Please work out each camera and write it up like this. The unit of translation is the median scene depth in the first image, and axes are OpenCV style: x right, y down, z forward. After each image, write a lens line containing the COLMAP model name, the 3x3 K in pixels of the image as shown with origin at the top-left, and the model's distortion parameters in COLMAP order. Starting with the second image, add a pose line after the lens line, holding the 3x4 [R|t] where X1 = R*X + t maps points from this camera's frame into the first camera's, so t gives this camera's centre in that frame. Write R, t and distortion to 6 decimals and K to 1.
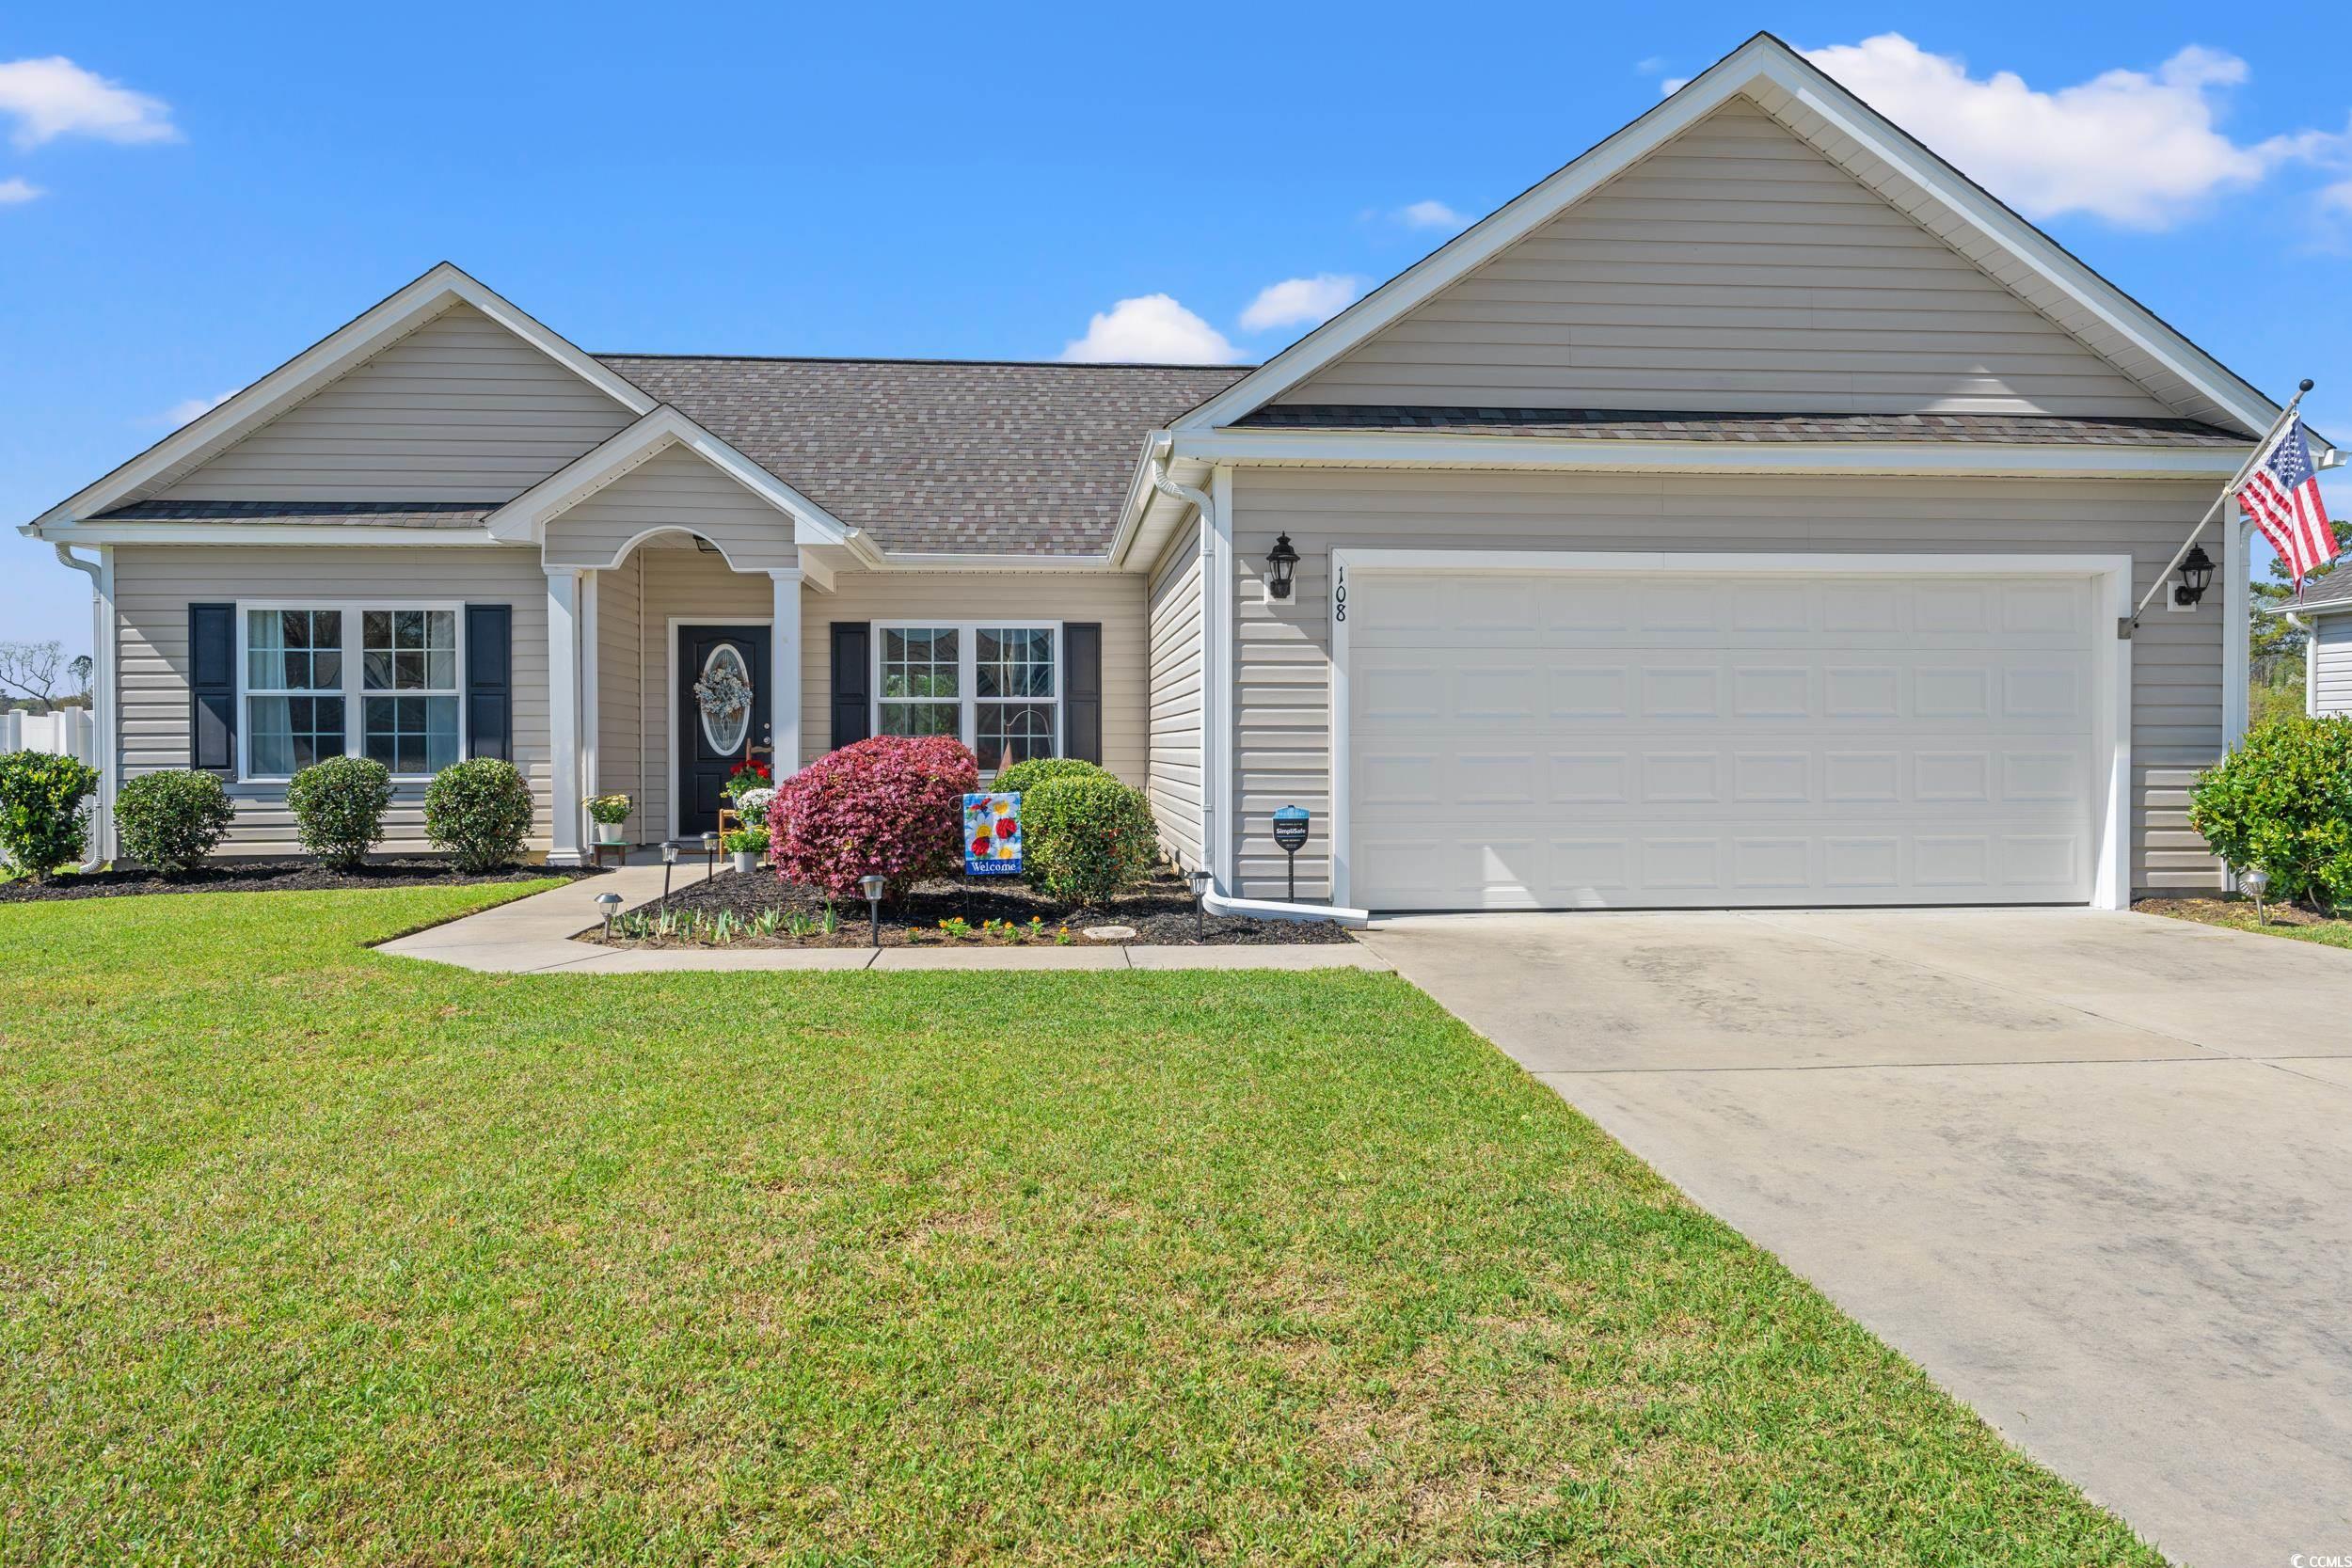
lens RADIAL K [[1565.1, 0, 1166.2], [0, 1565.1, 787.8], [0, 0, 1]] dist [-0.009929, -0.004460]
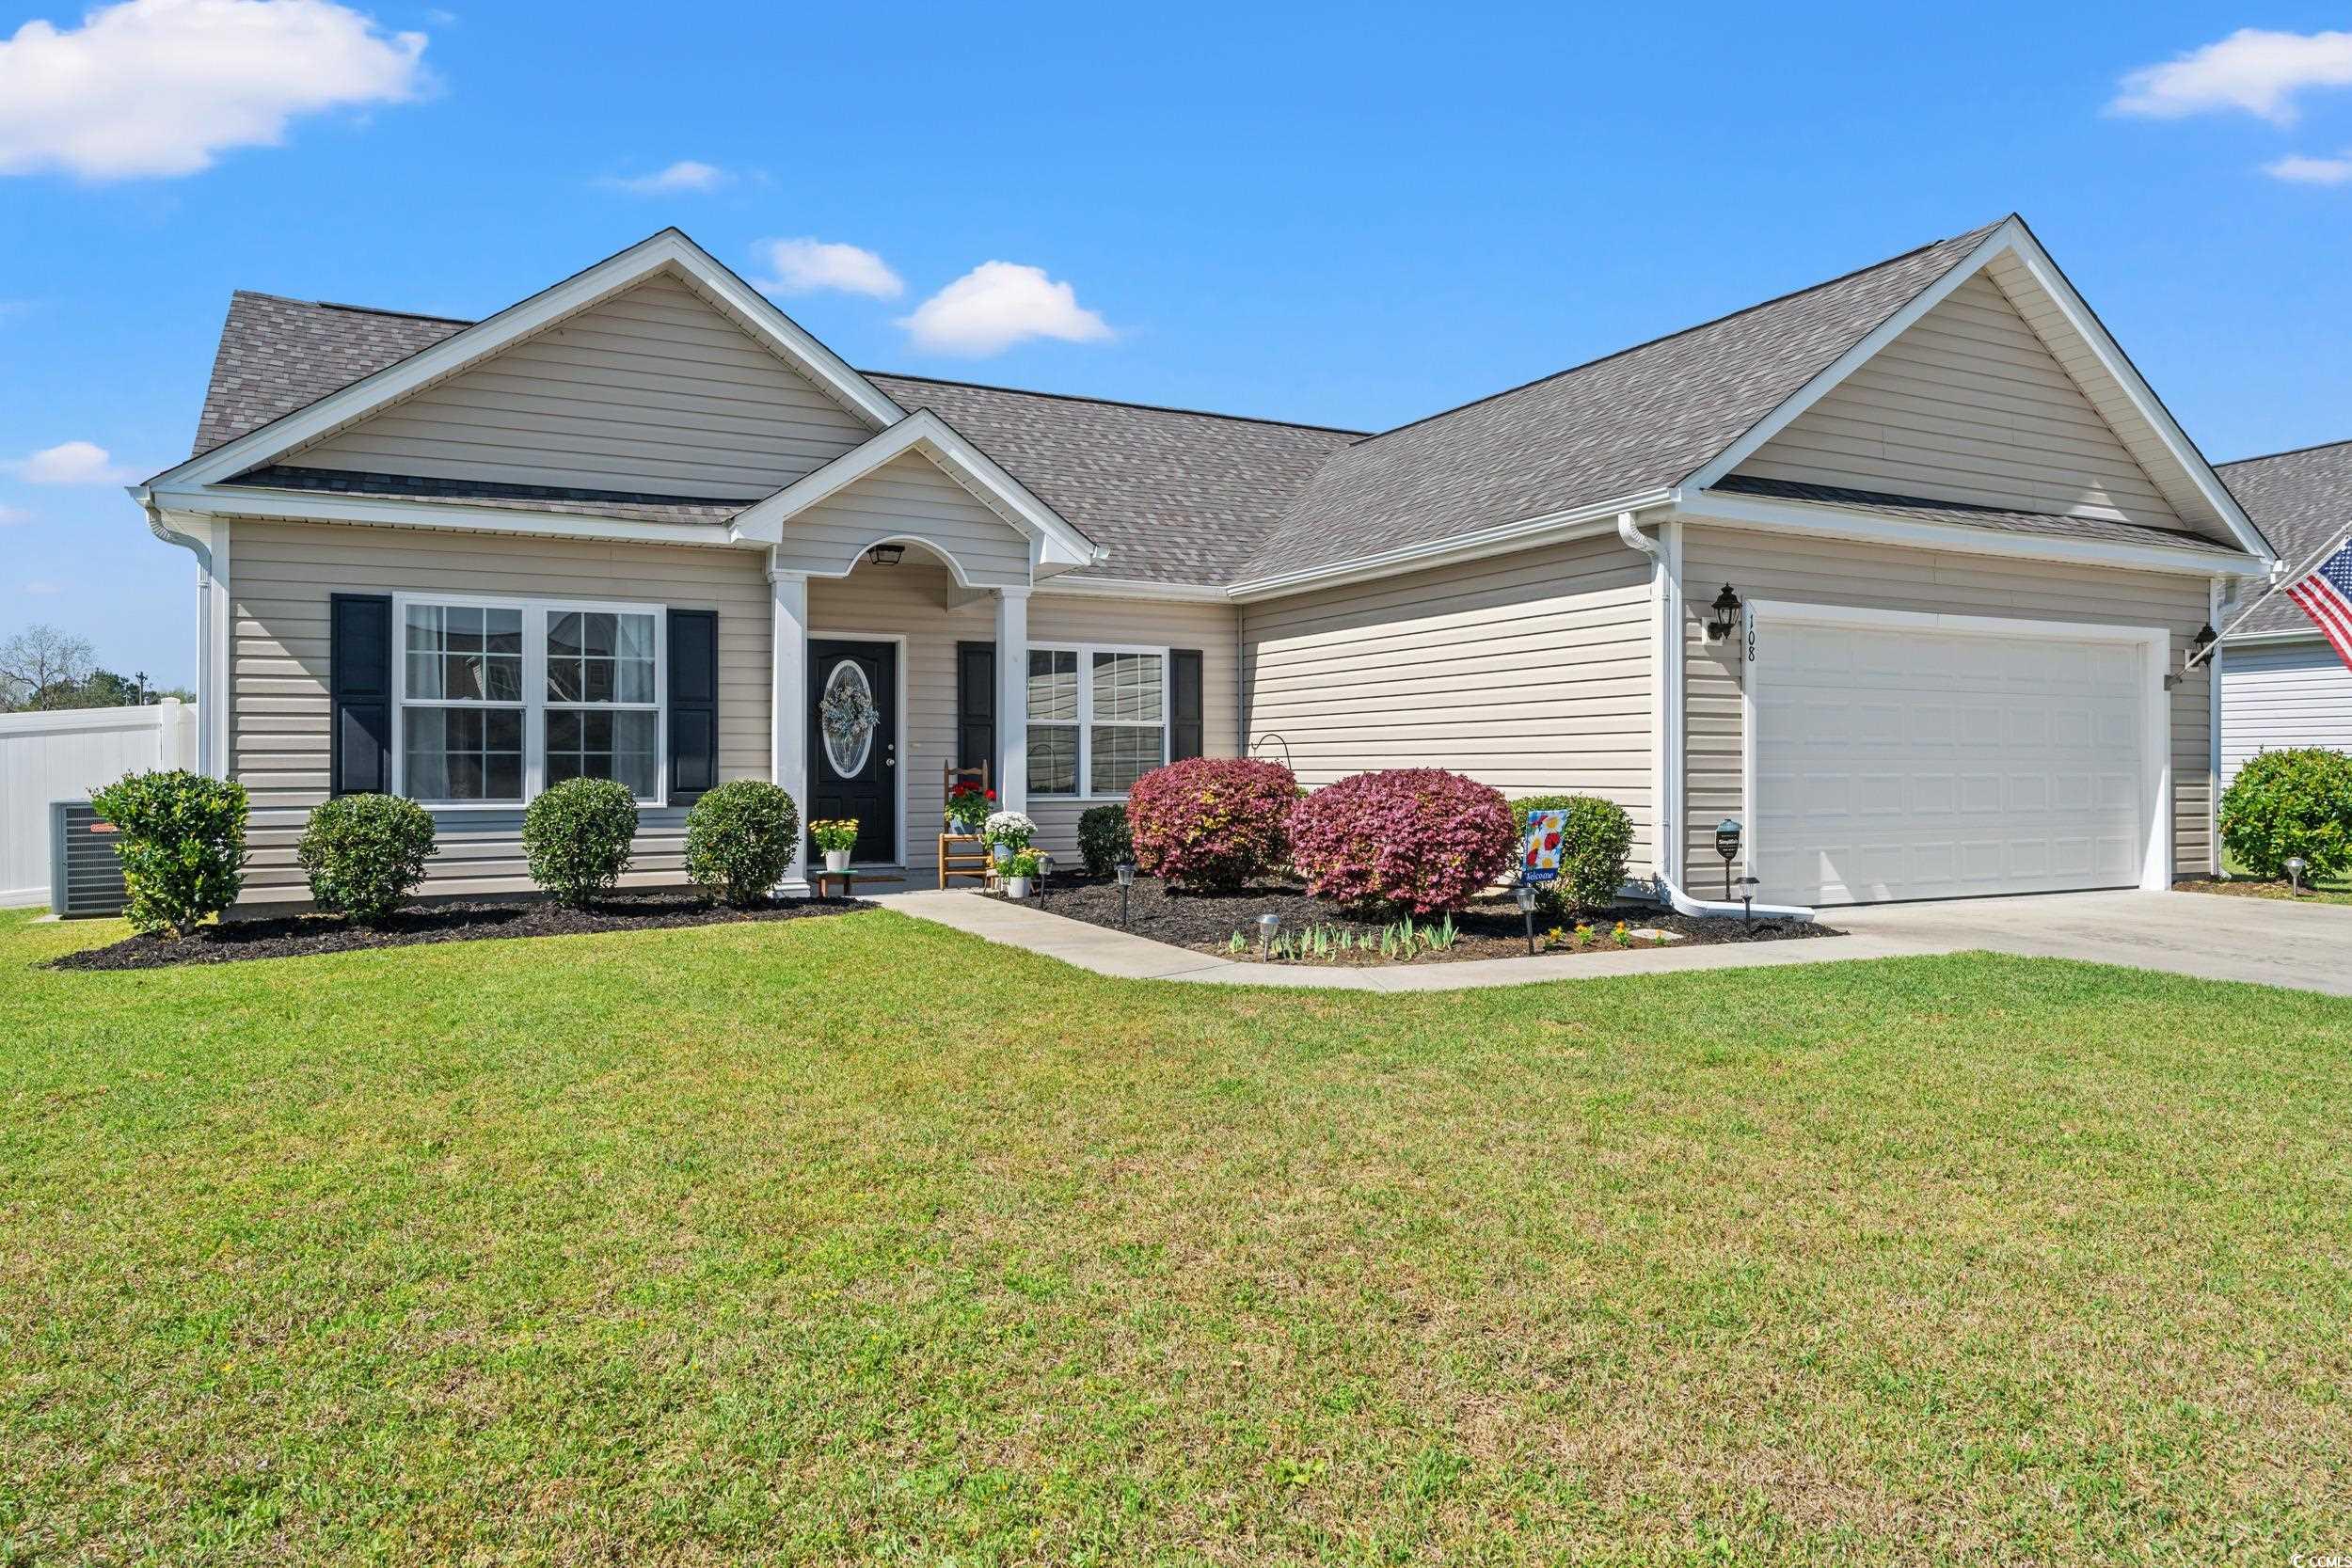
lens RADIAL K [[1565.1, 0, 1159.6], [0, 1565.1, 778.1], [0, 0, 1]] dist [-0.009929, -0.004460]
pose [[0.922378, -0.000050, 0.386289, -0.548064], [0.009399, 0.999707, -0.022314, 0.002095], [-0.386175, 0.024212, 0.922108, 0.070768]]
